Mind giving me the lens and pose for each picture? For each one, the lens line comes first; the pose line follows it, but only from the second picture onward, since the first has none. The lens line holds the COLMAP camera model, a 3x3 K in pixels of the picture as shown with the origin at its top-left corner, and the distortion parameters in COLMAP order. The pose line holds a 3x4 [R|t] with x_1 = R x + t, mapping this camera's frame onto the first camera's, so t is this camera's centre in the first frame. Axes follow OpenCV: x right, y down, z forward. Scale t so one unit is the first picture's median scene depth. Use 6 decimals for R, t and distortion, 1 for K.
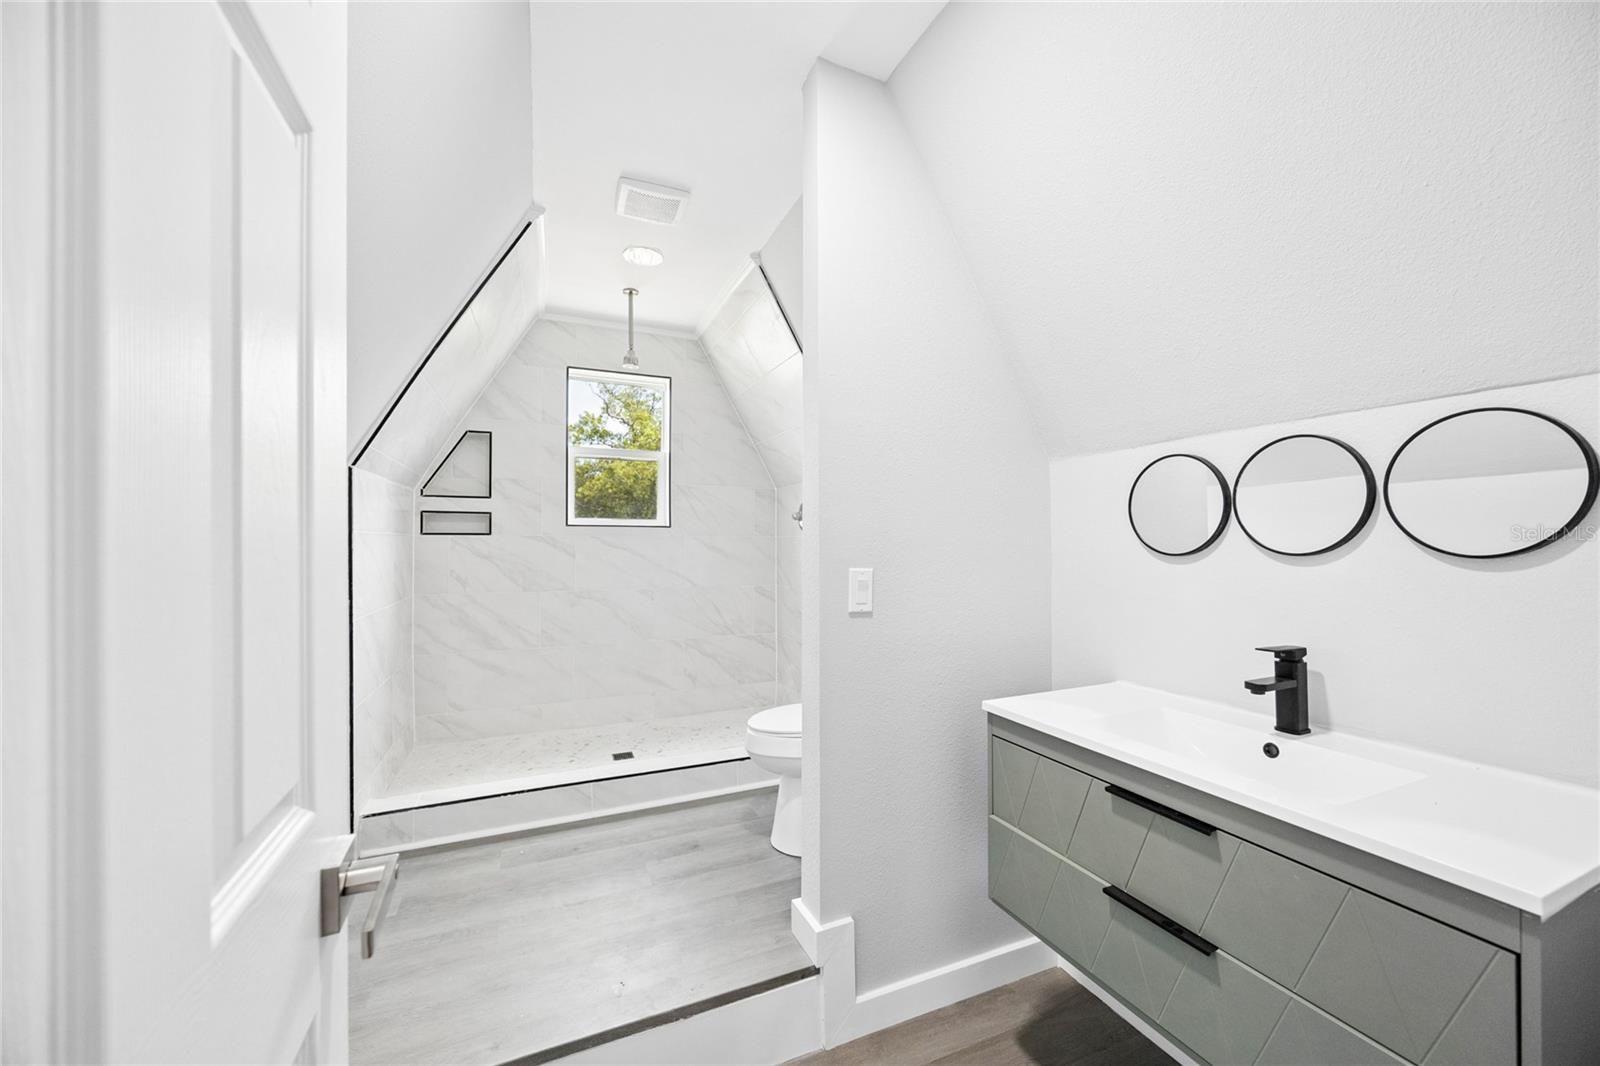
lens RADIAL K [[620.2, 0, 803.1], [0, 620.2, 534.5], [0, 0, 1]] dist [-0.000168, 0.000922]
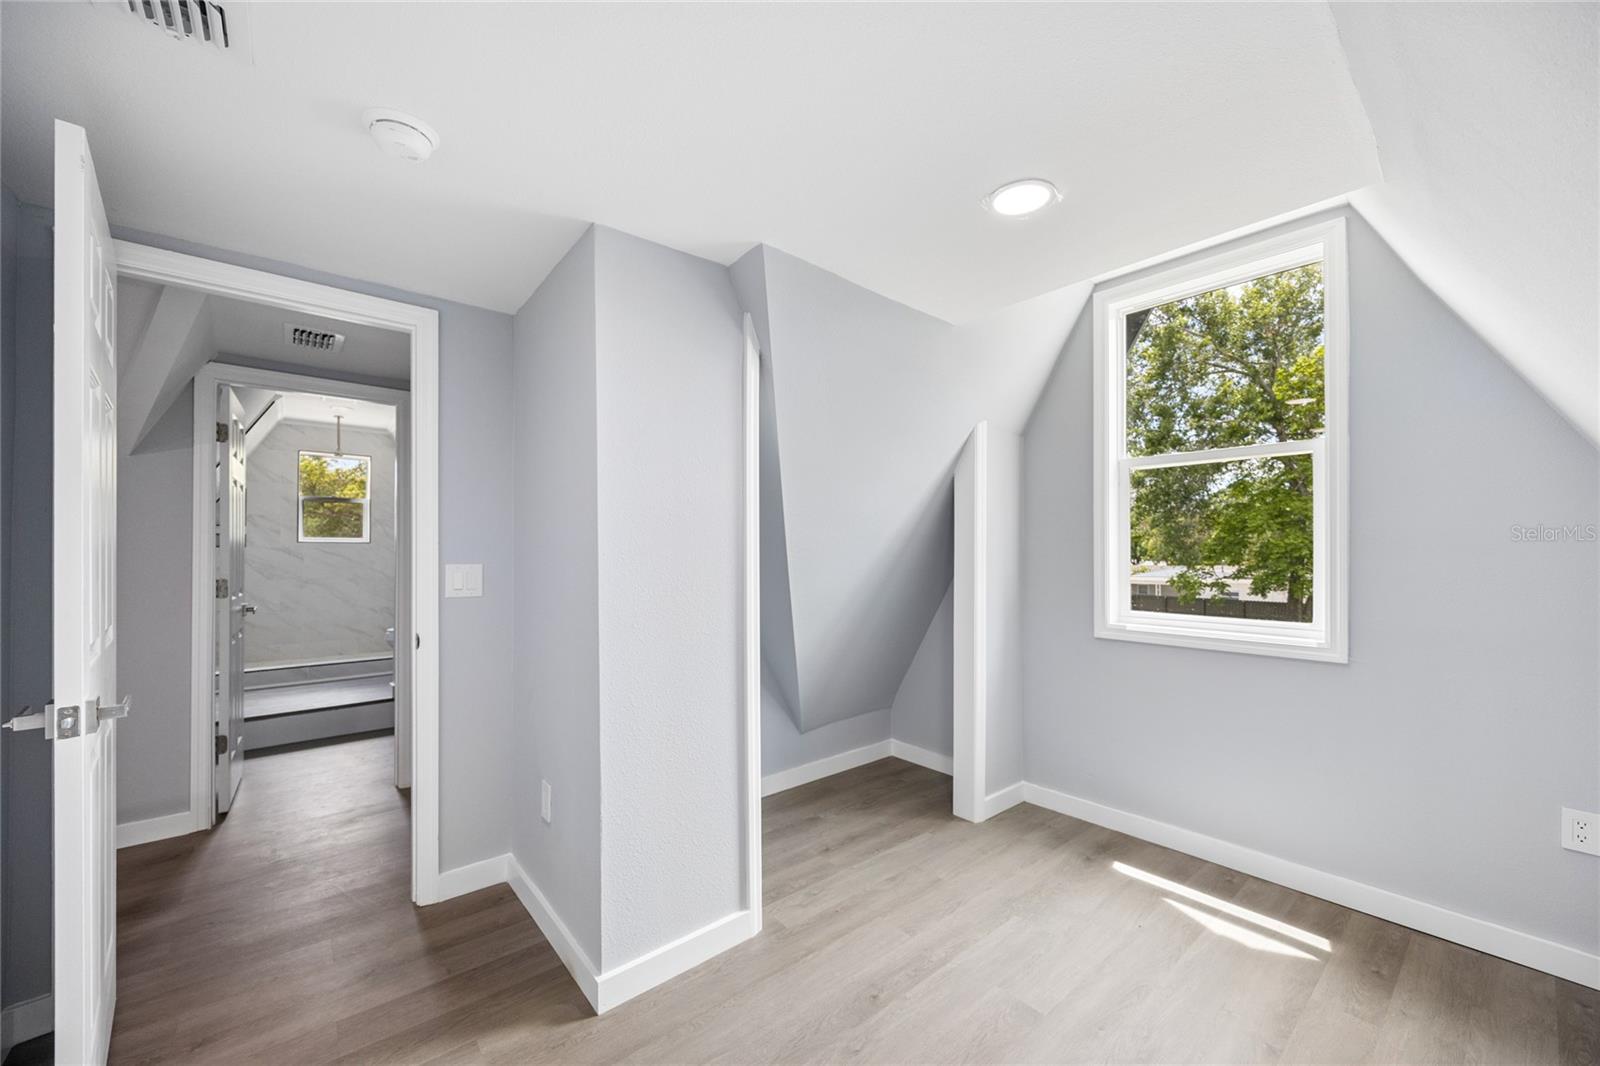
lens RADIAL K [[620.2, 0, 798.4], [0, 620.2, 541.9], [0, 0, 1]] dist [-0.000168, 0.000922]
pose [[0.958687, 0.000768, 0.284462, 0.452402], [-0.000156, 0.999998, -0.002173, -0.010209], [-0.284463, 0.002039, 0.958685, -1.026059]]
